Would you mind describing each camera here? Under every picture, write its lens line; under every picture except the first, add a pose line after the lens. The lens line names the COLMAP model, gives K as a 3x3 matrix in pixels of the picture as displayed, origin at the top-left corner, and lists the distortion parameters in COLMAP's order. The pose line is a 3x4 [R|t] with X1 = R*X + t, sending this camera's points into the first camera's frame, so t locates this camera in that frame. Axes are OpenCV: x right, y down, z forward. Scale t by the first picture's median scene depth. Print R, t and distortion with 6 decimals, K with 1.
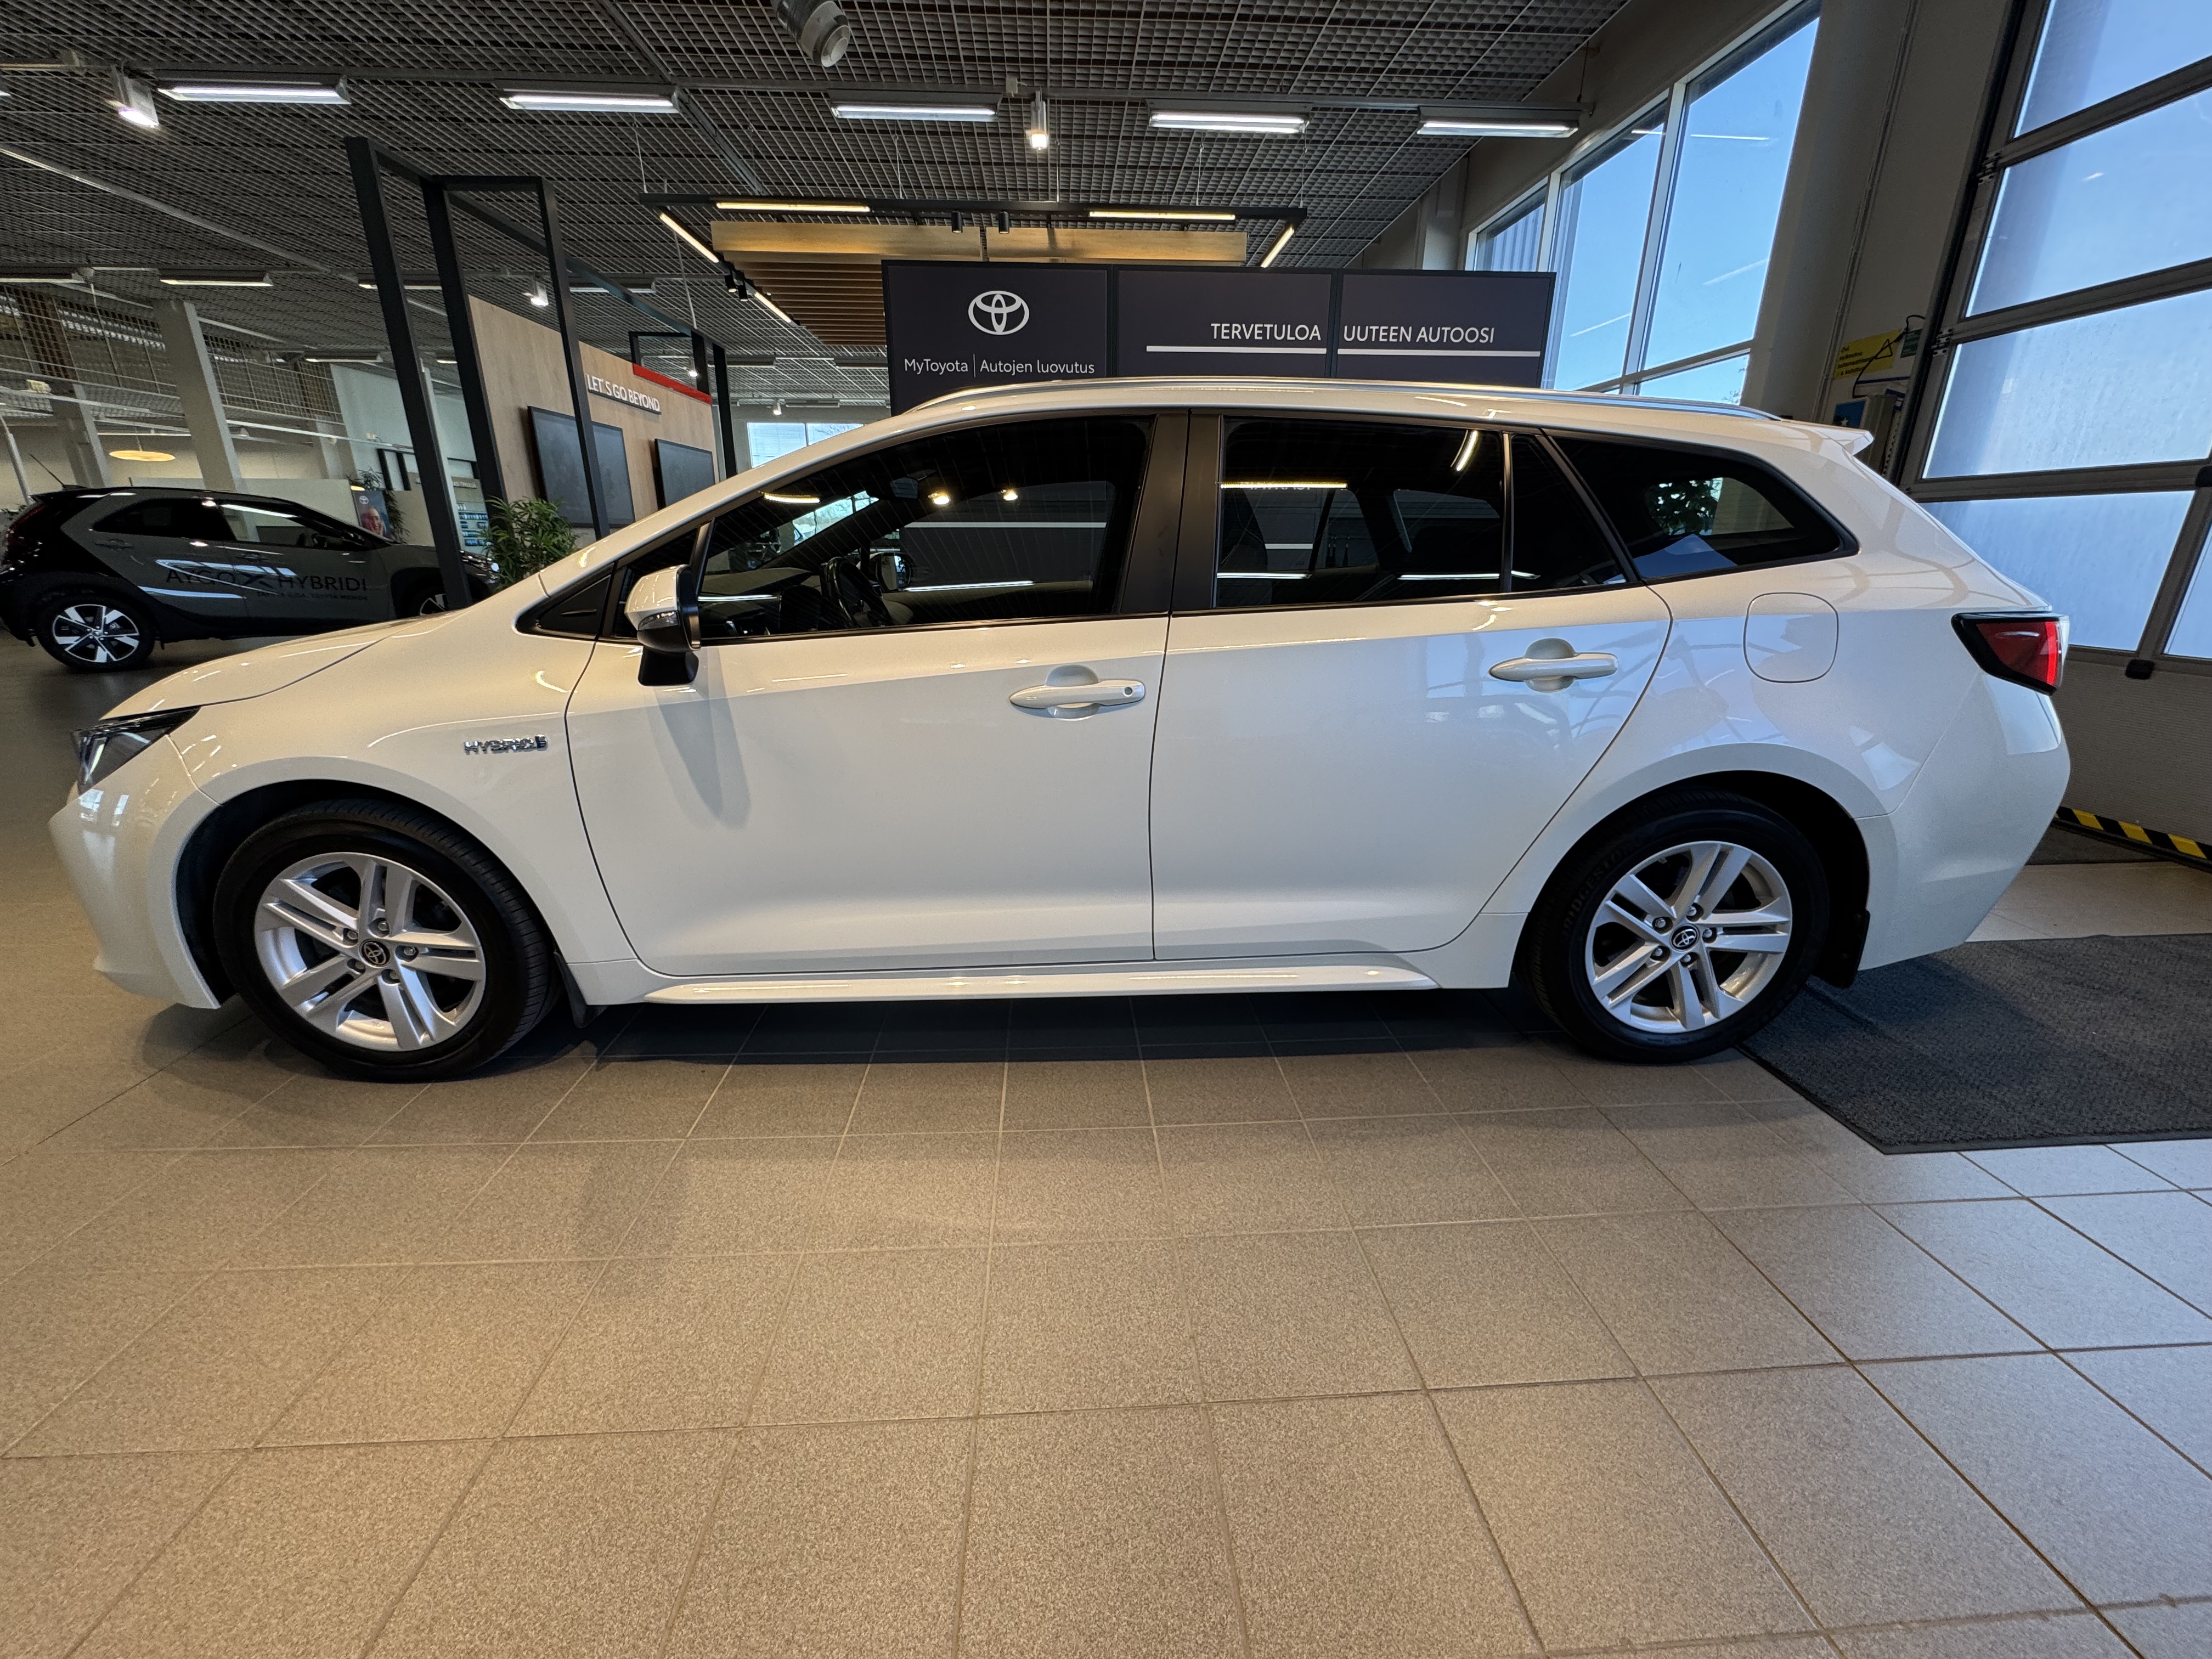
lens RADIAL K [[878.4, 0, 1101.9], [0, 878.4, 821.8], [0, 0, 1]] dist [-0.000271, 0.000172]
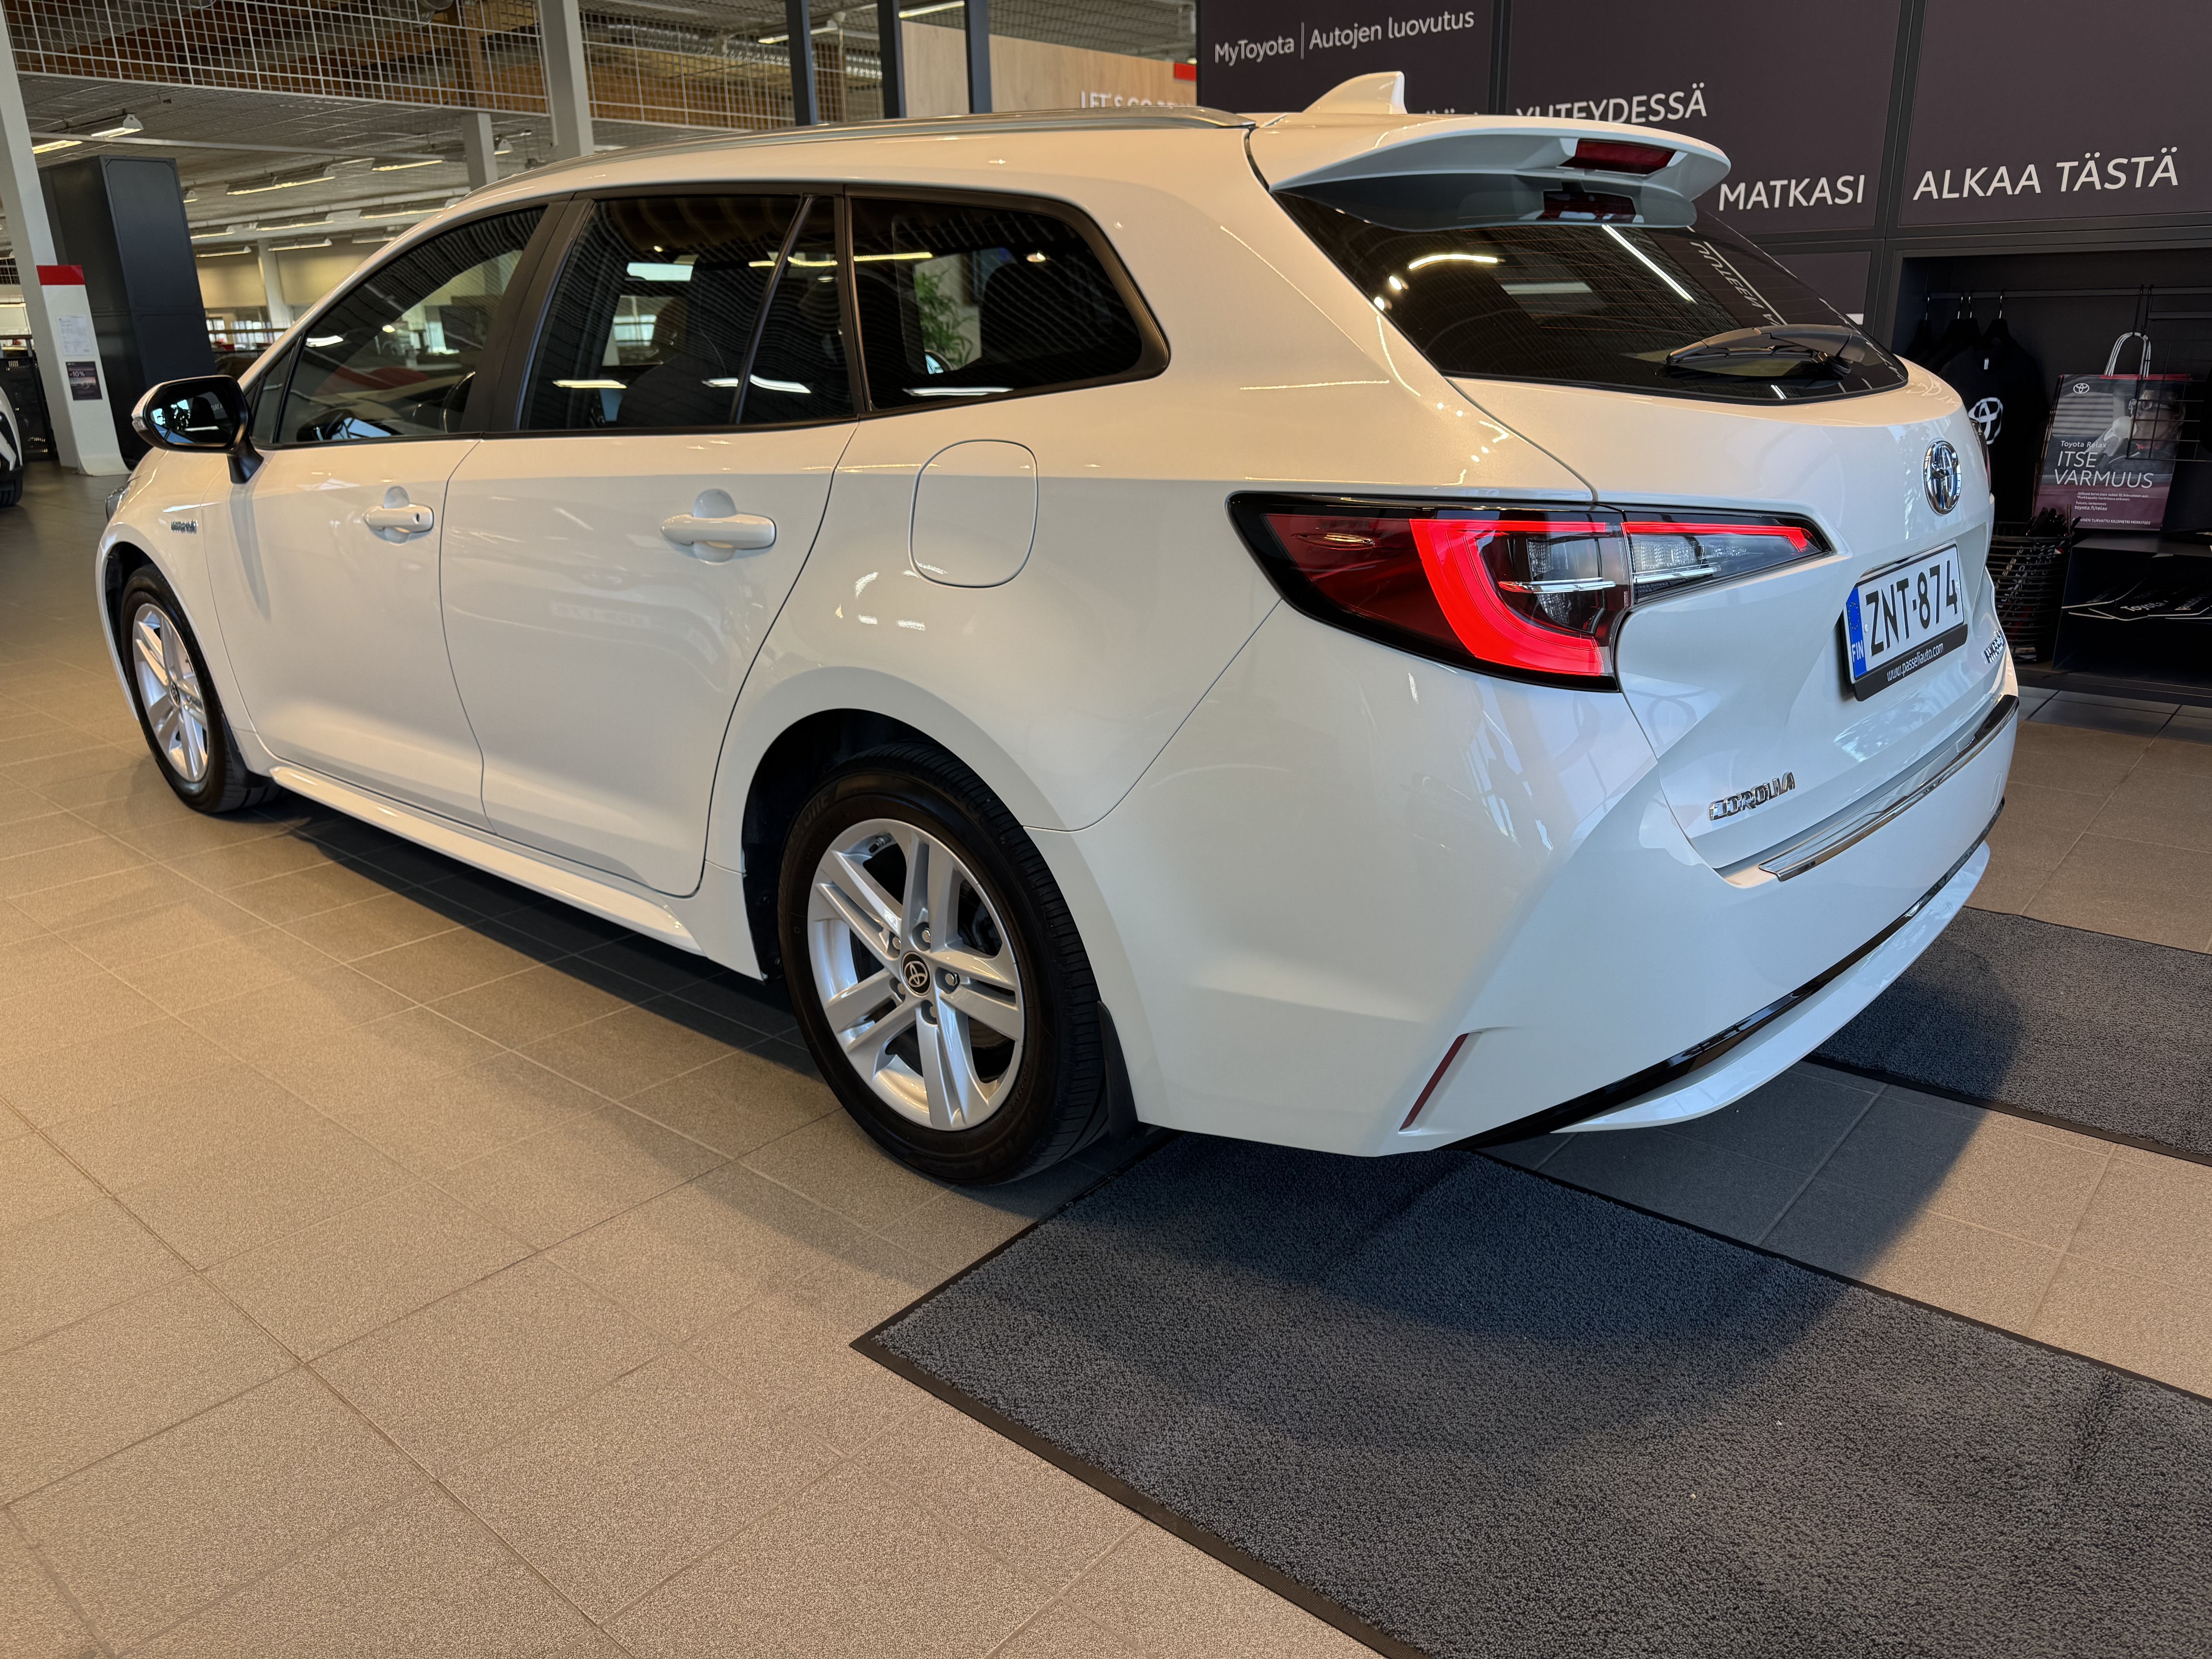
lens RADIAL K [[1587.3, 0, 1115.4], [0, 1587.3, 821.3], [0, 0, 1]] dist [0.004043, 0.000314]
pose [[0.722270, 0.196089, -0.663231, 1.533232], [-0.187531, 0.978566, 0.085095, -0.102976], [0.665701, 0.062915, 0.743562, 0.234315]]
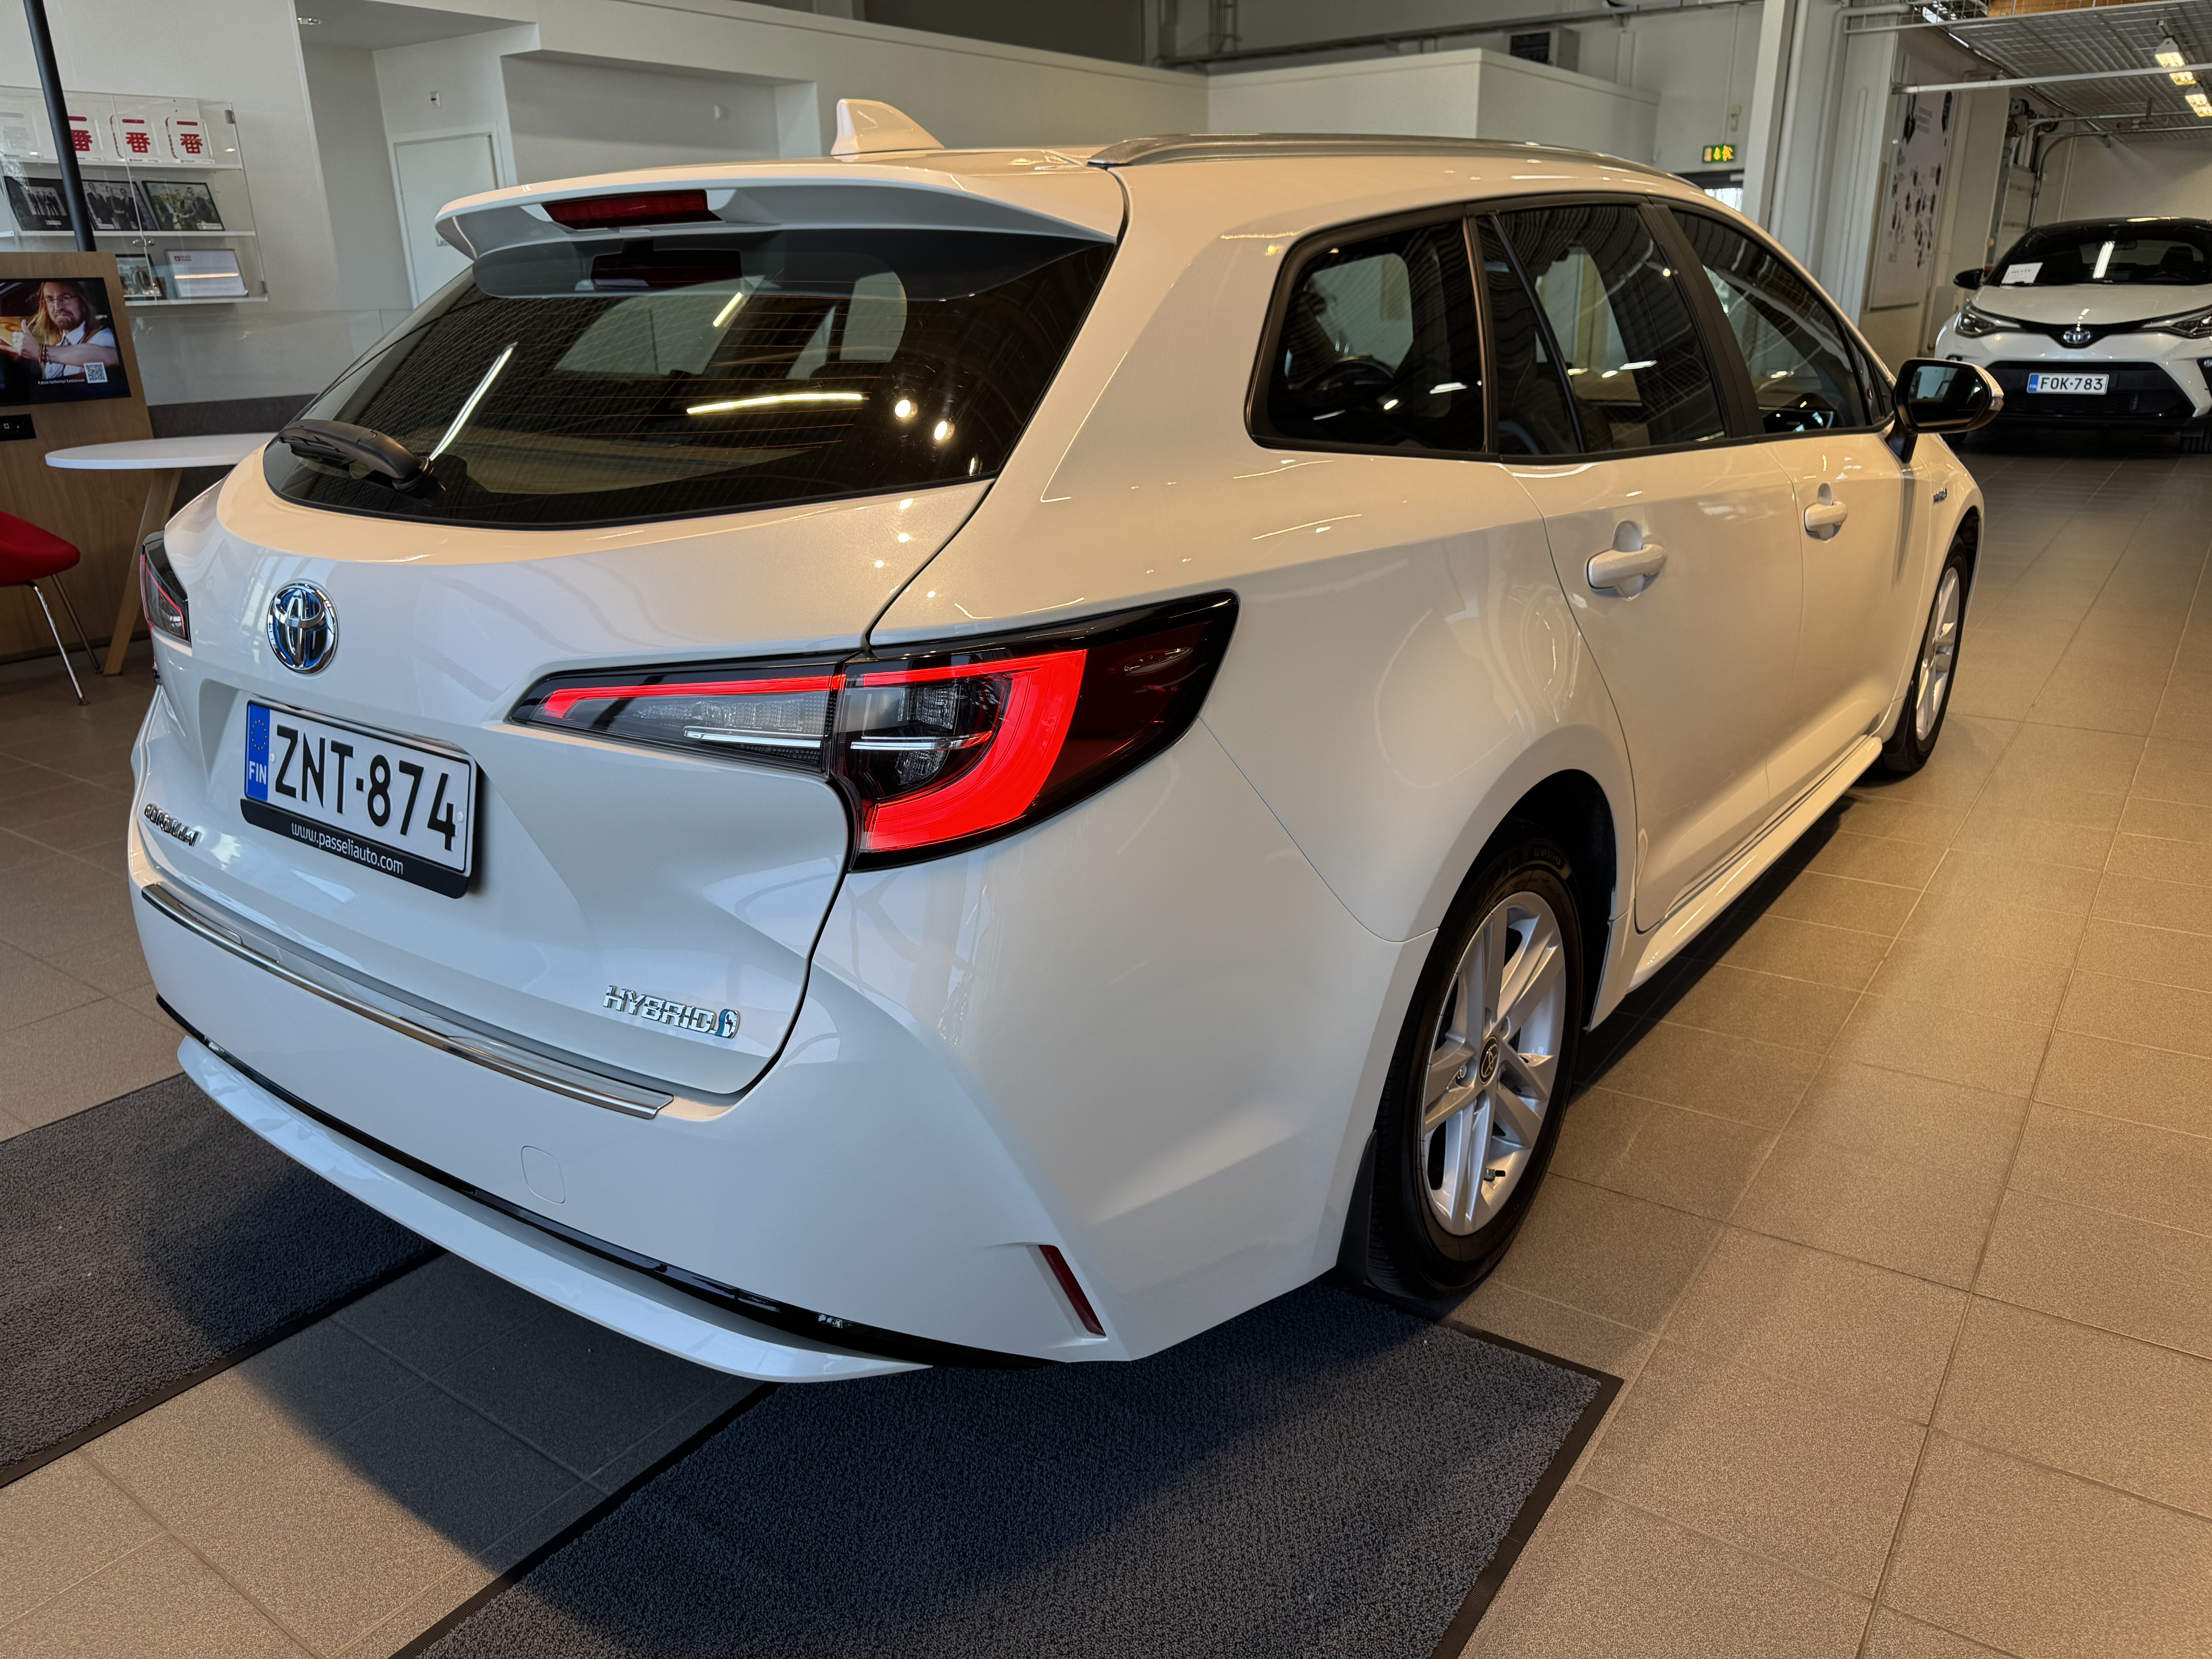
lens RADIAL K [[1587.3, 0, 1115.4], [0, 1587.3, 821.3], [0, 0, 1]] dist [0.004043, 0.000314]
pose [[-0.625969, 0.259740, -0.735322, 1.566803], [-0.222079, 0.844491, 0.487356, -0.760231], [0.747559, 0.468369, -0.470942, 2.130261]]
